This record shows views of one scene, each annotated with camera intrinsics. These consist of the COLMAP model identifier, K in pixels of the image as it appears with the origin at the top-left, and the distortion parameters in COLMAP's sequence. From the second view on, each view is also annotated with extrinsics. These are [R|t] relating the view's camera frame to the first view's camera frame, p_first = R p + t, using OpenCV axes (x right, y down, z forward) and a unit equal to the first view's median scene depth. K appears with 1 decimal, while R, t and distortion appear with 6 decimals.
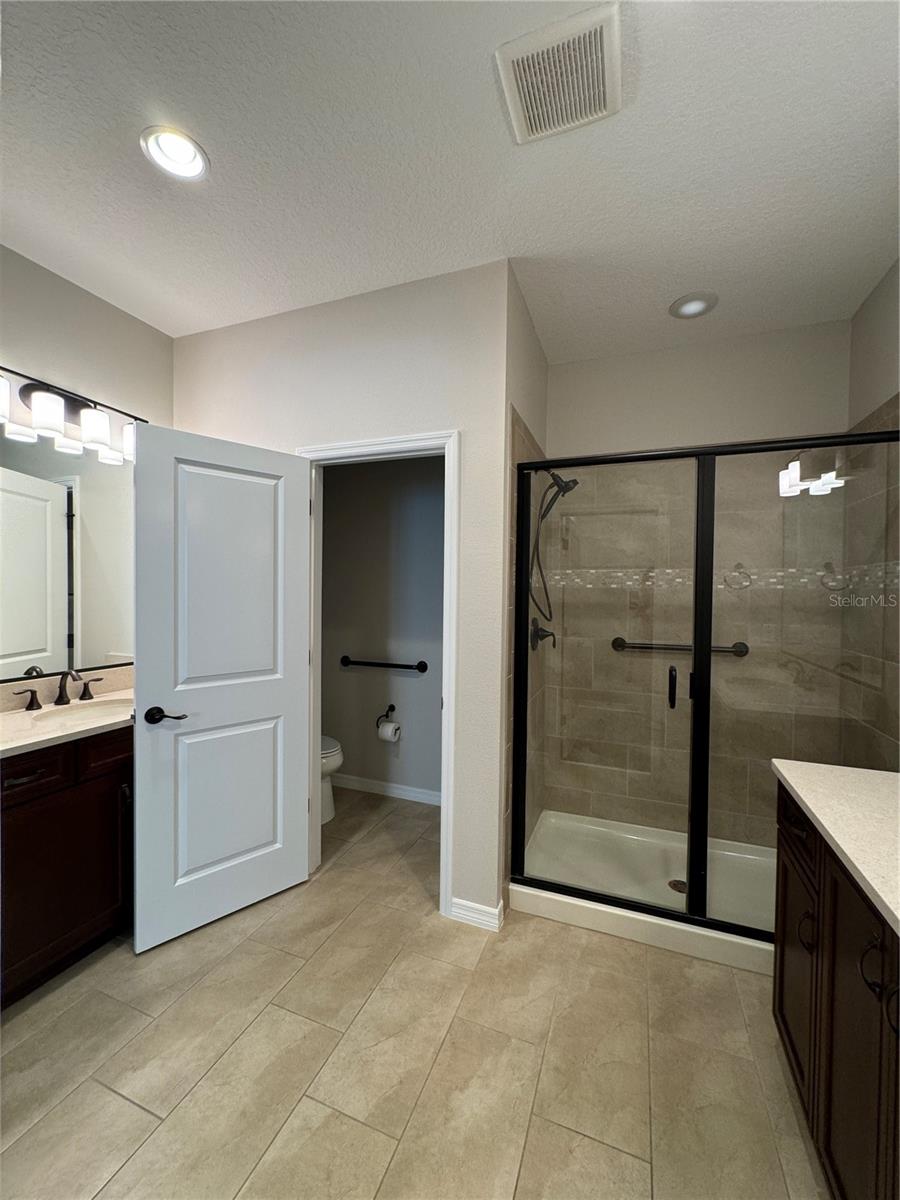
lens RADIAL K [[480.0, 0, 450.0], [0, 480.0, 600.0], [0, 0, 1]] dist [-0.000238, 0.000361]
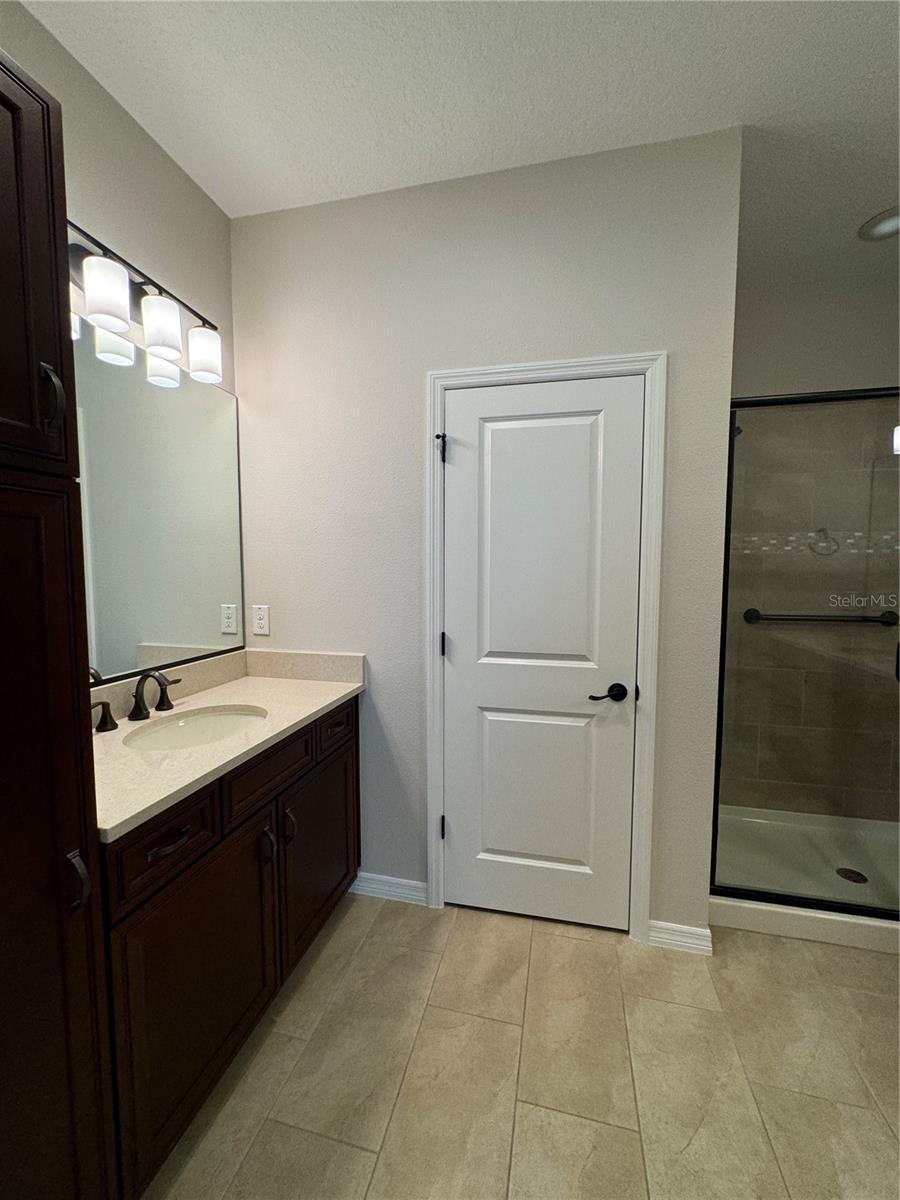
lens RADIAL K [[480.0, 0, 450.0], [0, 480.0, 600.0], [0, 0, 1]] dist [-0.000238, 0.000361]
pose [[0.990371, -0.019437, 0.137069, -0.431200], [0.012129, 0.998470, 0.053953, 0.007620], [-0.137908, -0.051771, 0.989091, 0.232602]]
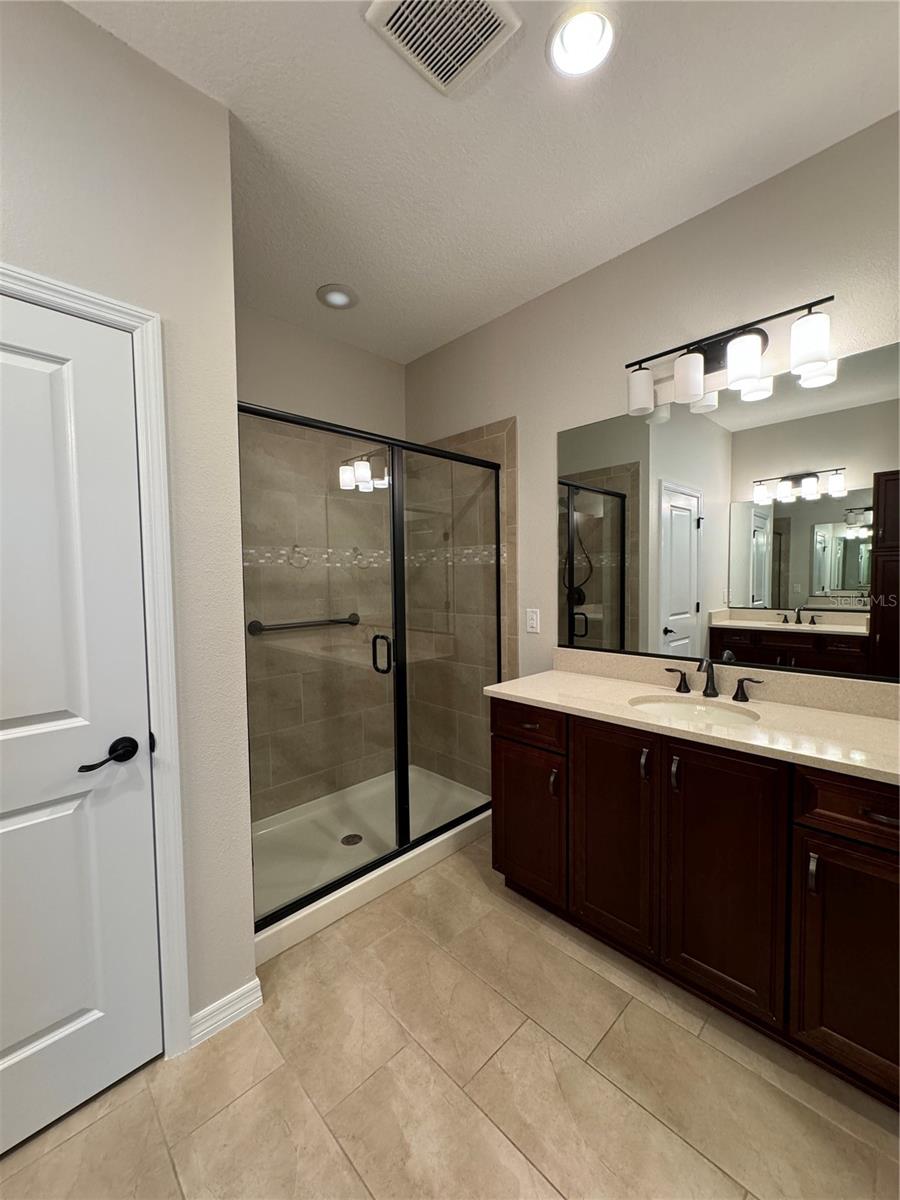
lens RADIAL K [[480.0, 0, 450.0], [0, 480.0, 600.0], [0, 0, 1]] dist [-0.000238, 0.000361]
pose [[0.412889, -0.060988, 0.908737, -0.410034], [0.034091, 0.998091, 0.051495, 0.005780], [-0.910143, 0.009718, 0.414180, 0.363057]]
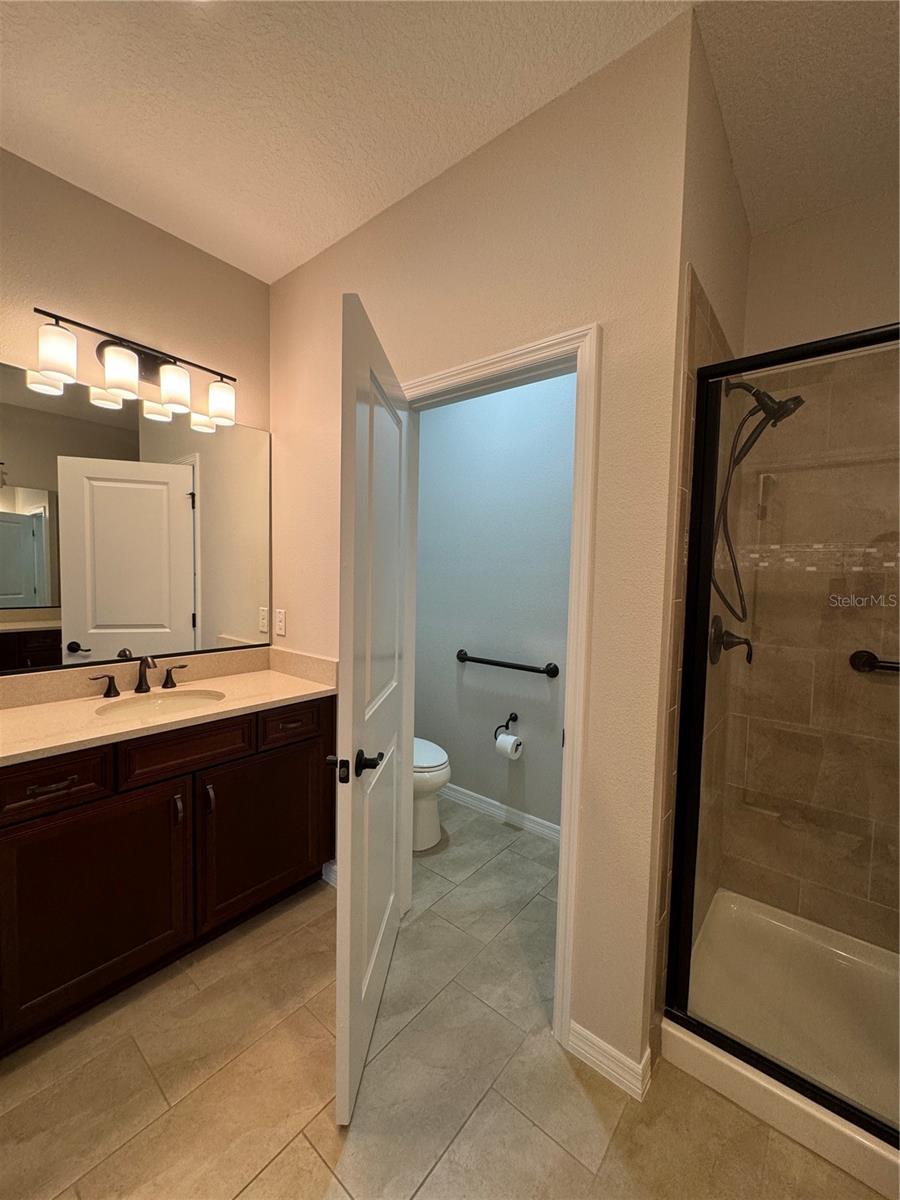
lens RADIAL K [[480.0, 0, 450.0], [0, 480.0, 600.0], [0, 0, 1]] dist [-0.000238, 0.000361]
pose [[0.951094, 0.026384, -0.307772, 0.034154], [-0.016861, 0.999294, 0.033560, -0.000696], [0.308441, -0.026729, 0.950868, 0.298716]]
